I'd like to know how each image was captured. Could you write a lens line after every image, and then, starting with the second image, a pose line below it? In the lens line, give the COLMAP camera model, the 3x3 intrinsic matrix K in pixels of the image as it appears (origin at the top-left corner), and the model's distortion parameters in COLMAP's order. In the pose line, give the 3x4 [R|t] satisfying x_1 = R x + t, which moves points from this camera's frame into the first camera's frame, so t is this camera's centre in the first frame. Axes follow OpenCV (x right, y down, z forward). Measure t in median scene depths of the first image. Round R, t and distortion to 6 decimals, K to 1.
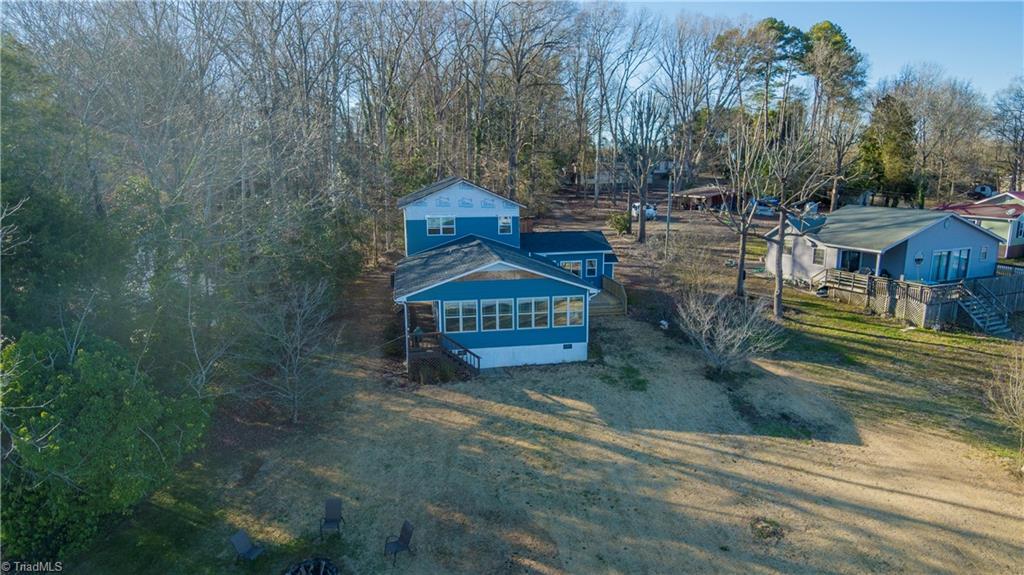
lens RADIAL K [[602.7, 0, 512.0], [0, 602.7, 287.5], [0, 0, 1]] dist [0.037888, -0.060952]
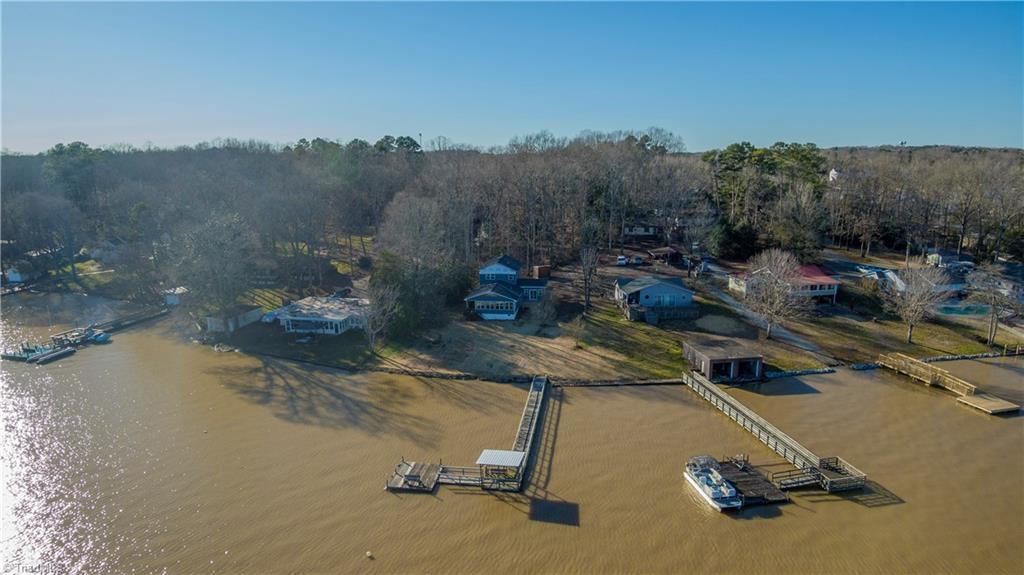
lens RADIAL K [[602.7, 0, 512.0], [0, 602.7, 287.5], [0, 0, 1]] dist [0.037888, -0.060952]
pose [[0.952154, 0.061273, -0.299412, 1.208950], [-0.057628, 0.998117, 0.020998, -0.151719], [0.300135, -0.002739, 0.953893, -2.531884]]
